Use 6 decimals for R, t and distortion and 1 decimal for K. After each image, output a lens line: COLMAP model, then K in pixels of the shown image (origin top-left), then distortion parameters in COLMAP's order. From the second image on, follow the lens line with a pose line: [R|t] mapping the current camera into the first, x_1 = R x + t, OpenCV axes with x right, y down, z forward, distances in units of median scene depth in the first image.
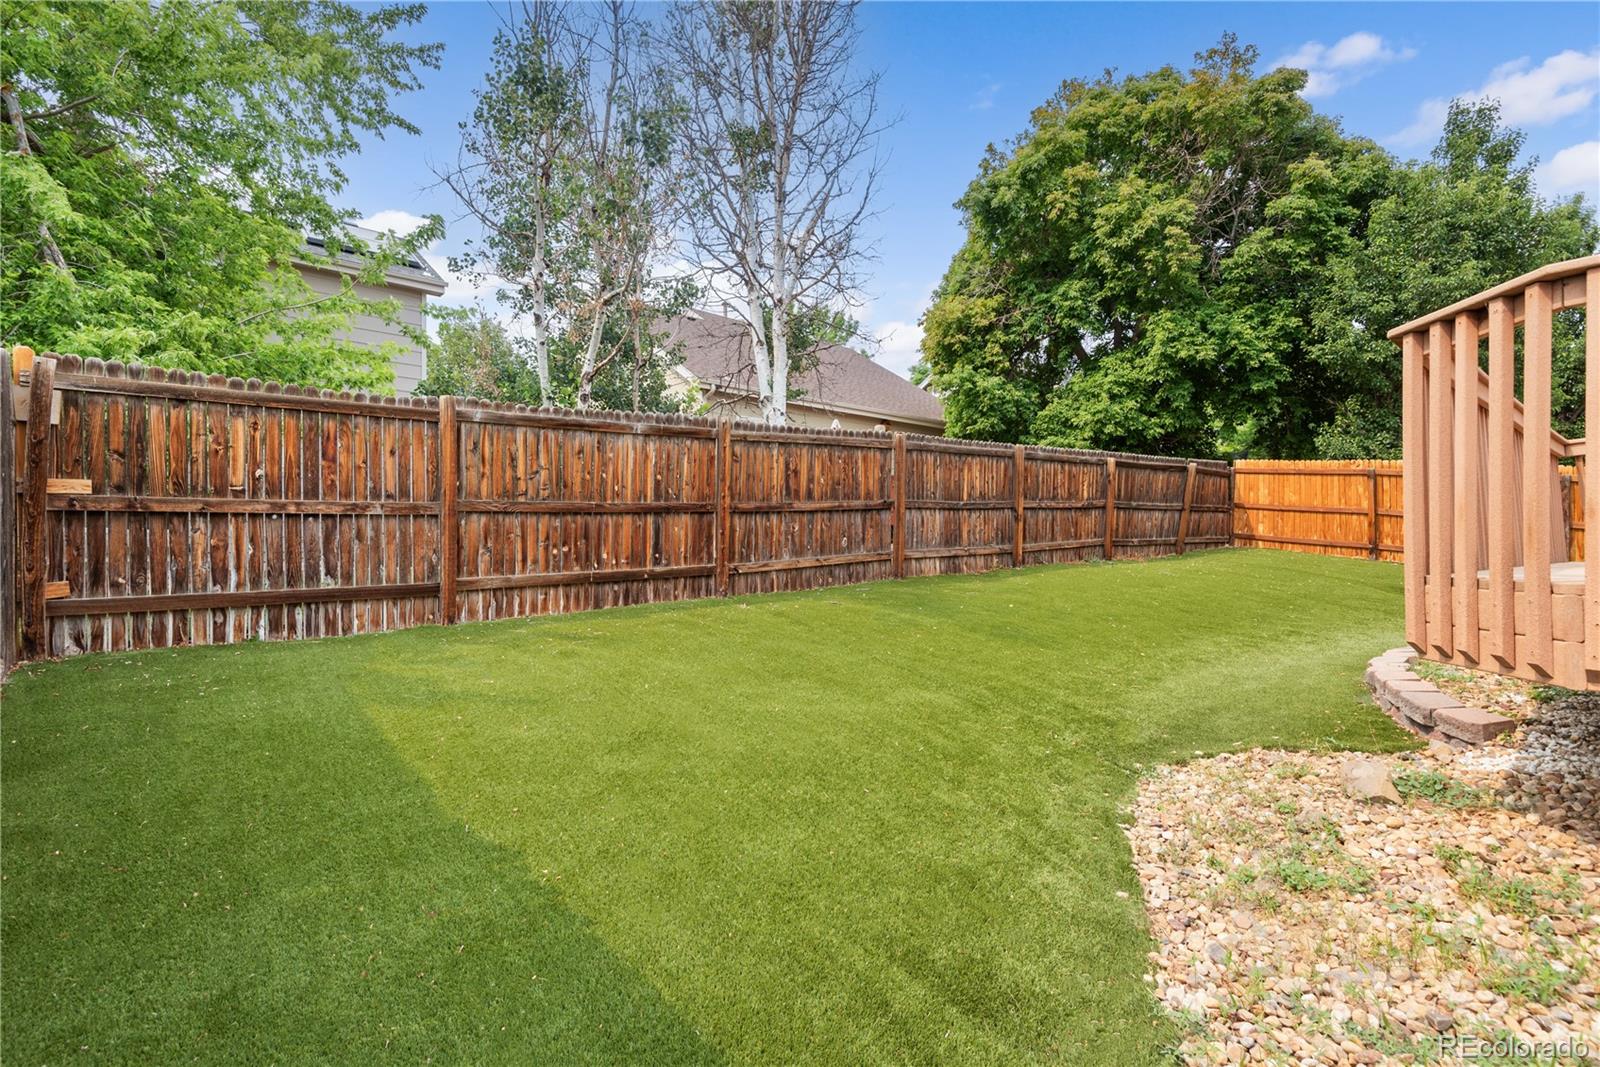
lens RADIAL K [[728.7, 0, 794.8], [0, 728.7, 535.0], [0, 0, 1]] dist [0.012008, -0.001985]
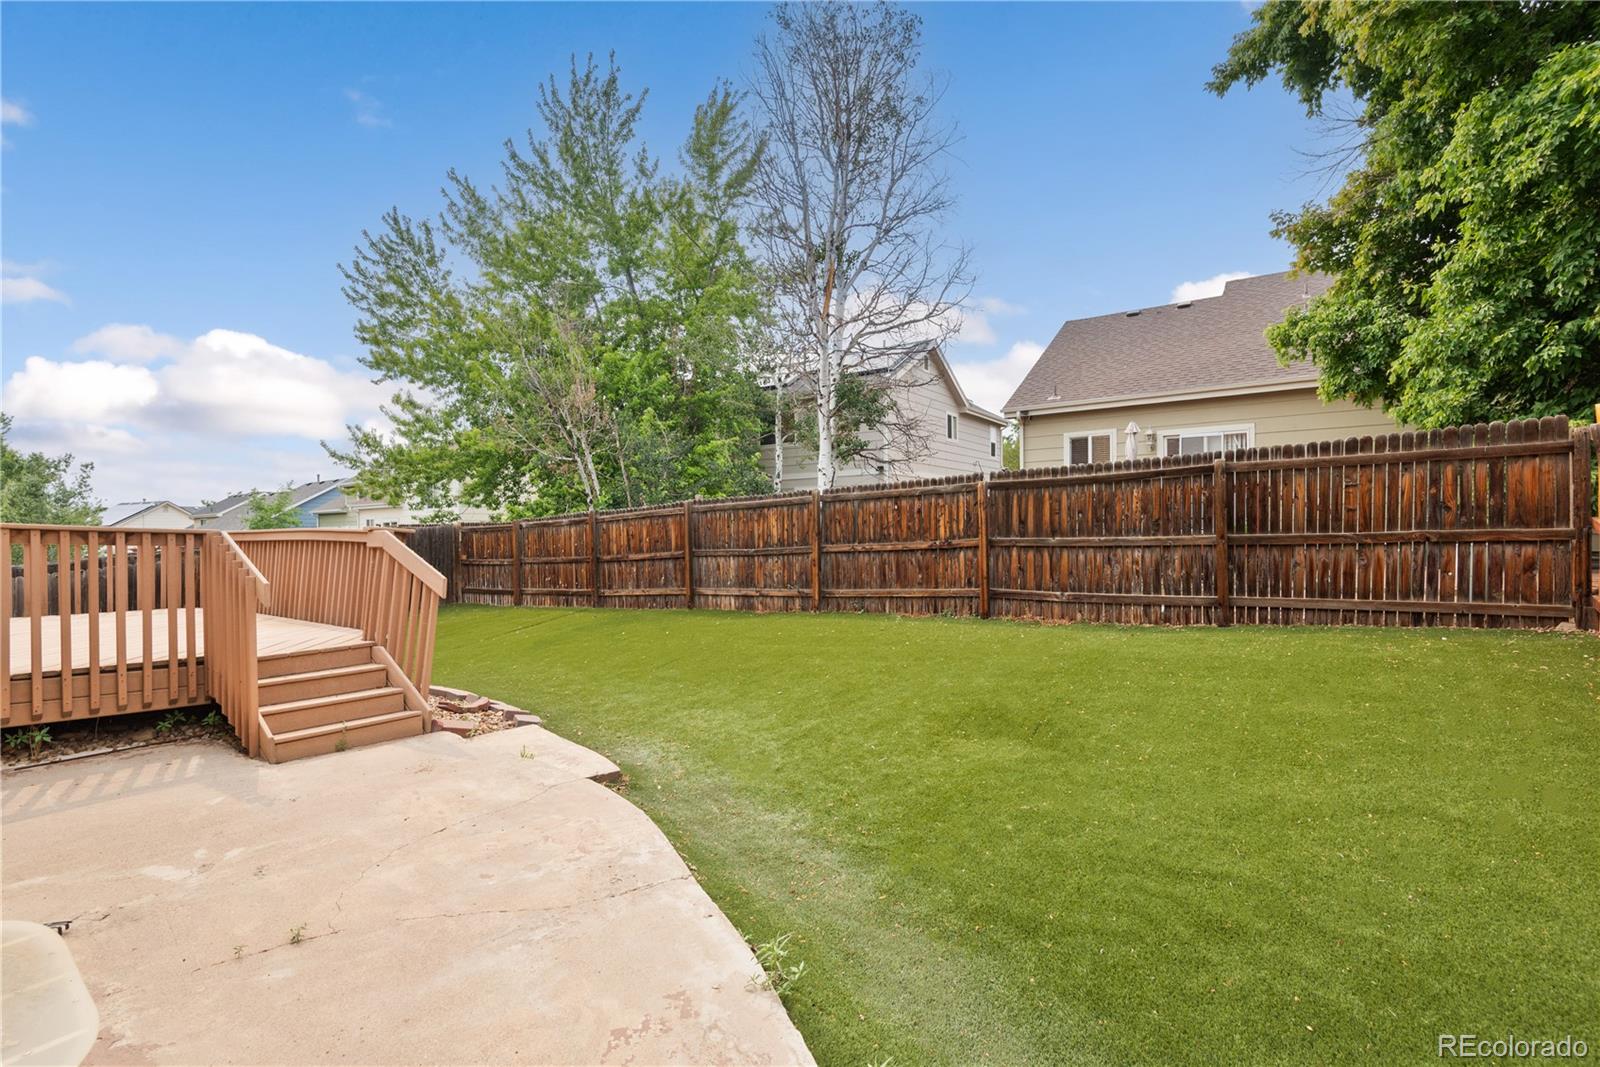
lens RADIAL K [[728.7, 0, 800.8], [0, 728.7, 533.6], [0, 0, 1]] dist [0.012008, -0.001985]
pose [[0.253341, -0.012554, -0.967296, 1.482175], [0.014682, 0.999851, -0.009132, -0.063397], [0.967266, -0.011888, 0.253487, 0.845787]]
